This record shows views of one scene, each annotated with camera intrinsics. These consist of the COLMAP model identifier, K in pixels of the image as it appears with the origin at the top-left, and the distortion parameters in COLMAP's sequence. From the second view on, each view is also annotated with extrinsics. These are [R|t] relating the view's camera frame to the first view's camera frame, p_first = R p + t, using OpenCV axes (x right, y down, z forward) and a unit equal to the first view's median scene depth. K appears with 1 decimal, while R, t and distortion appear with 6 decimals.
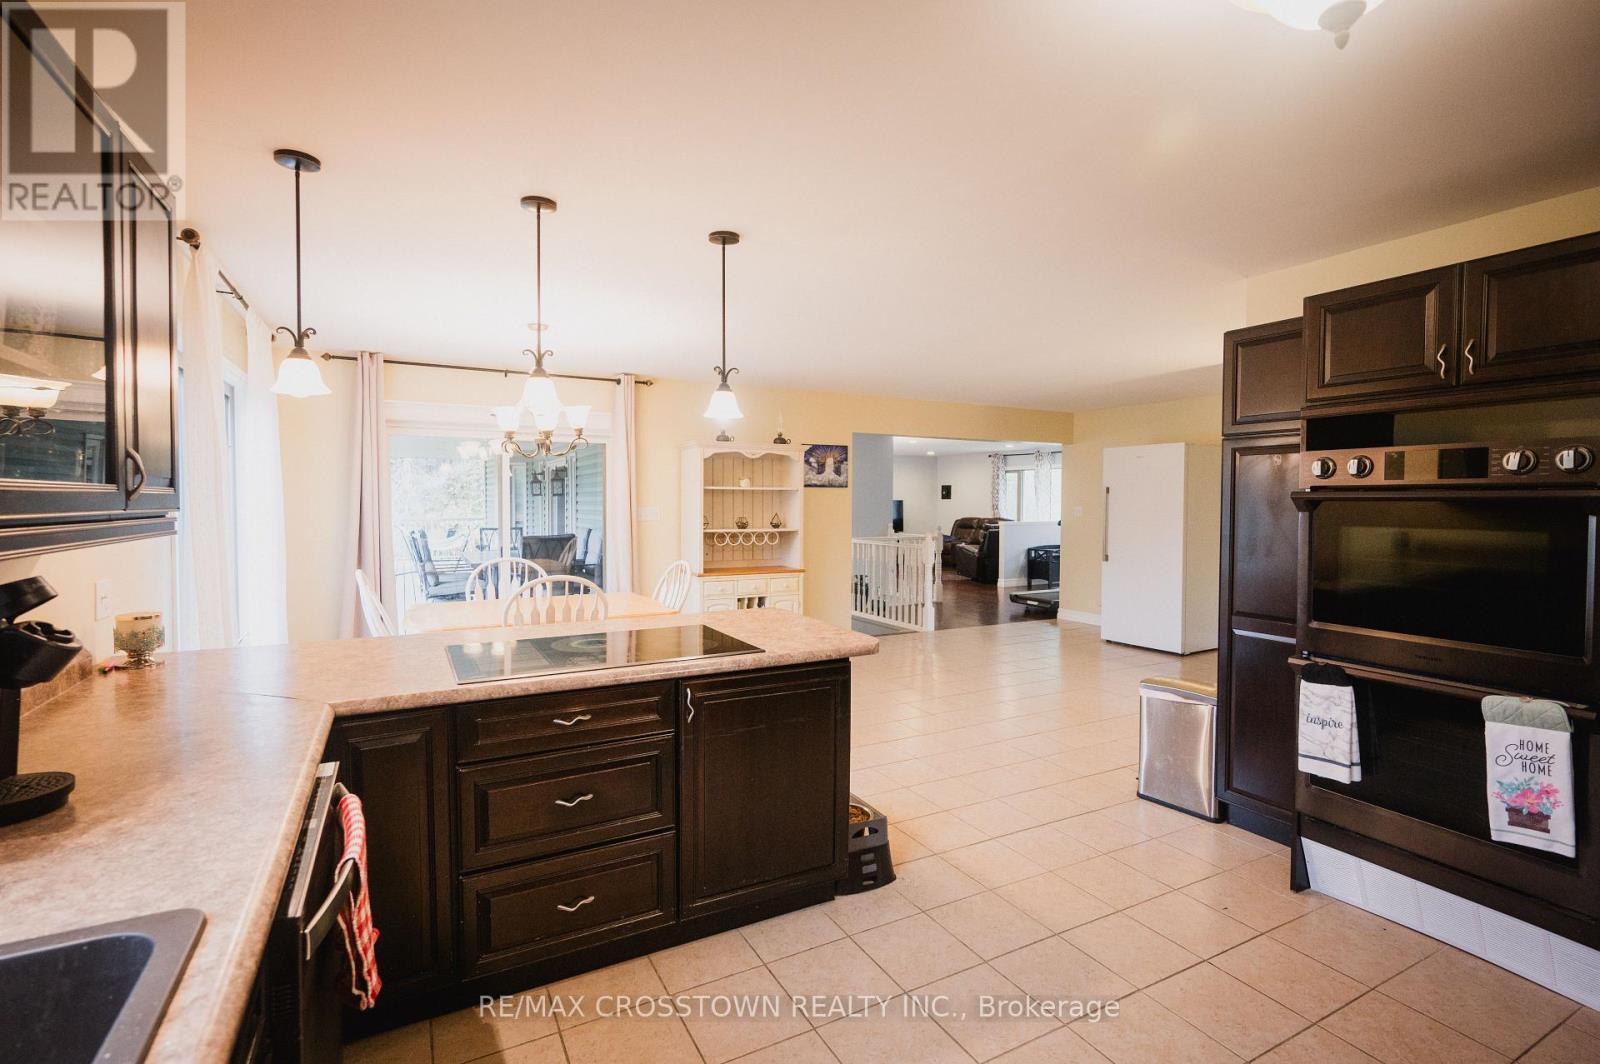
lens RADIAL K [[728.1, 0, 789.6], [0, 728.1, 522.0], [0, 0, 1]] dist [0.000634, 0.000276]
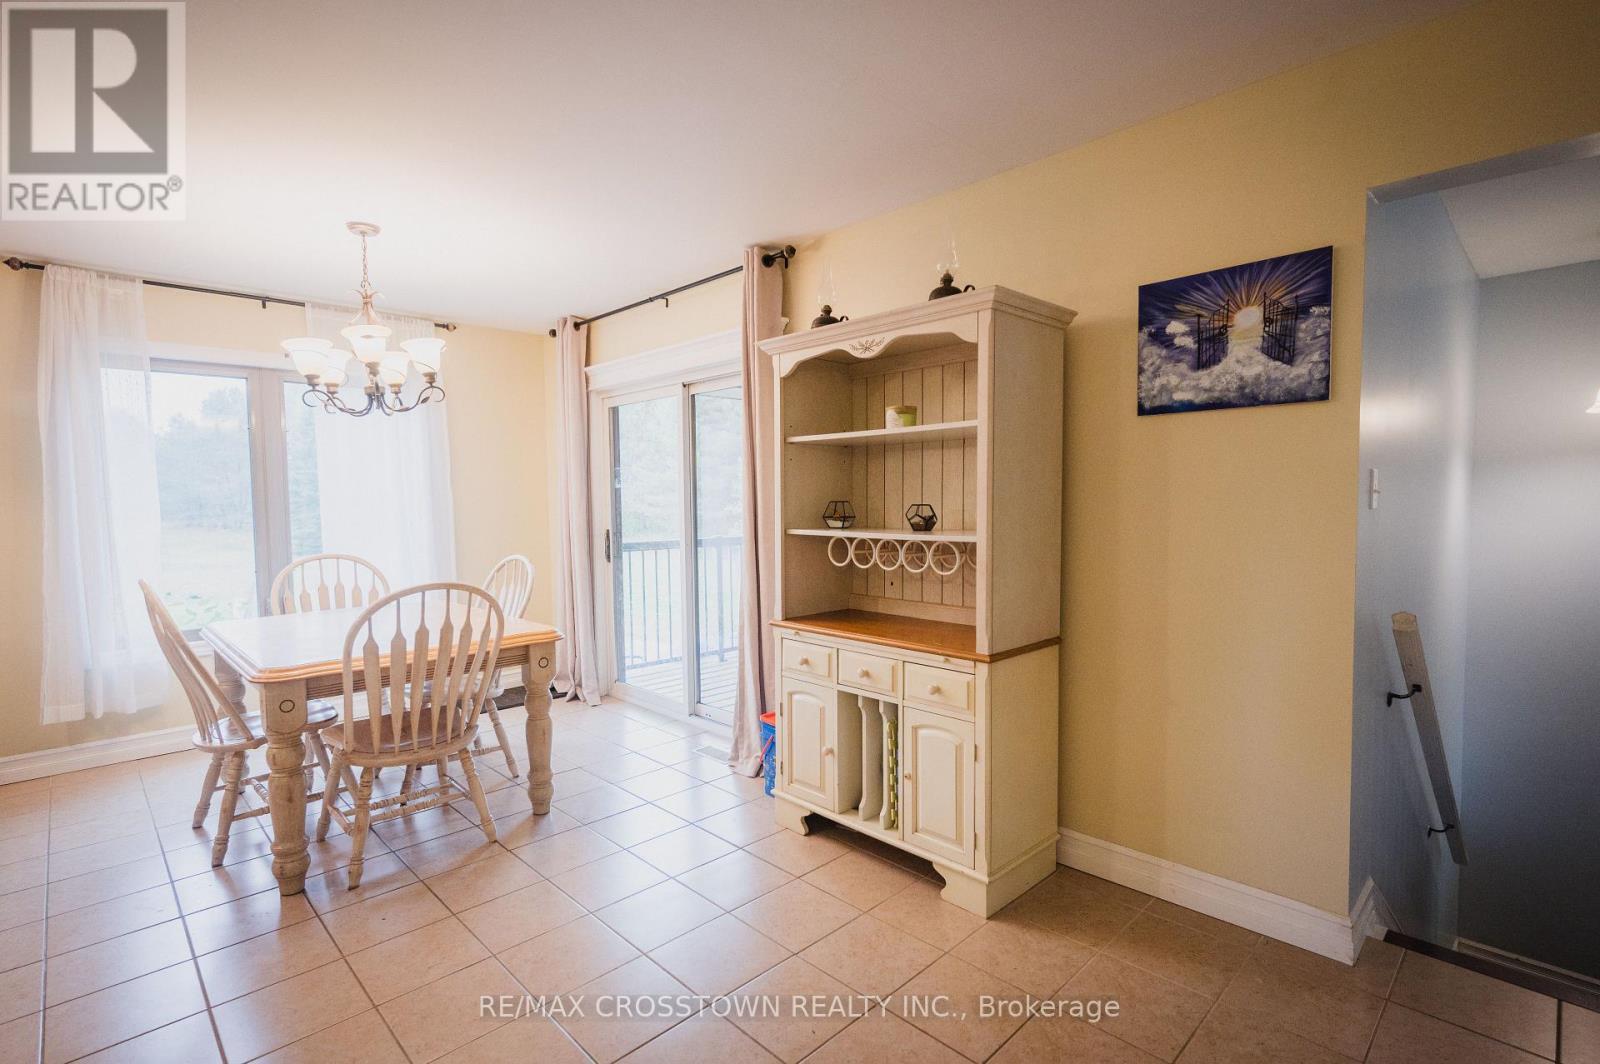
lens RADIAL K [[750.2, 0, 795.3], [0, 750.2, 542.7], [0, 0, 1]] dist [0.002728, 0.000144]
pose [[0.286217, 0.046785, -0.957022, 0.304970], [-0.019332, 0.998886, 0.043050, -0.001169], [0.957970, 0.006180, 0.286803, 0.742072]]
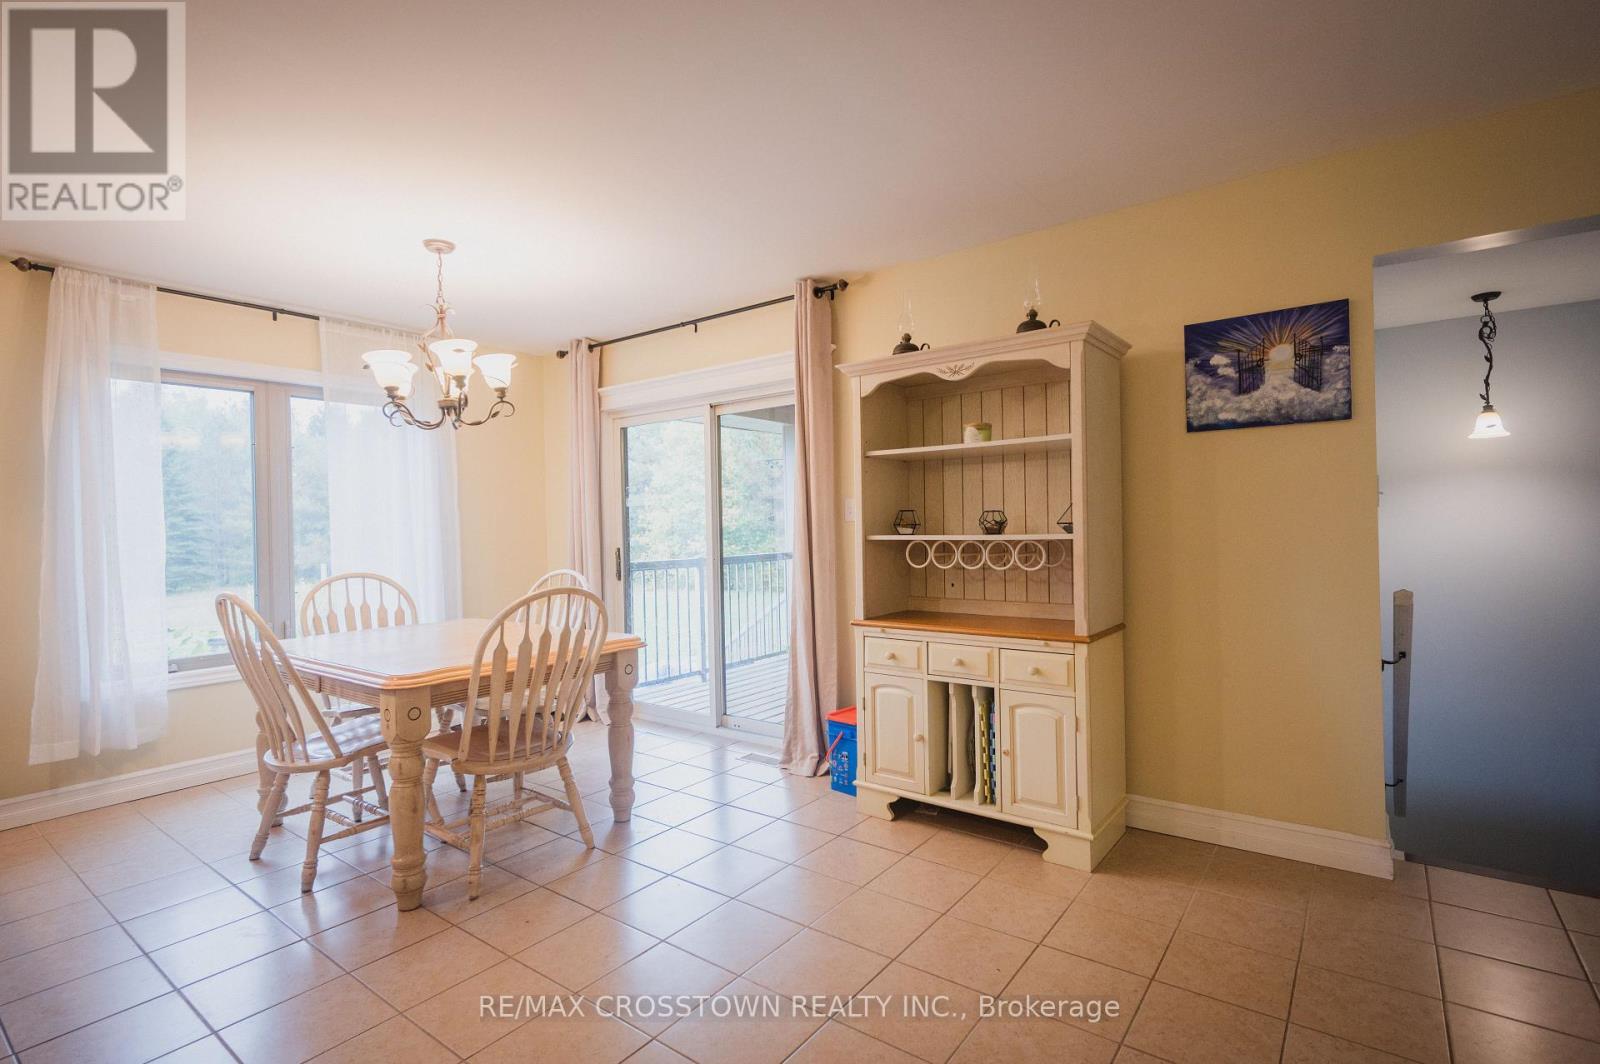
lens RADIAL K [[755.6, 0, 800.0], [0, 755.6, 532.0], [0, 0, 1]] dist [0.001433, 0.000274]
pose [[0.429952, -0.010263, -0.902794, 0.299045], [-0.007429, 0.999861, -0.014904, 0.014621], [0.902821, 0.013115, 0.429816, 0.622831]]
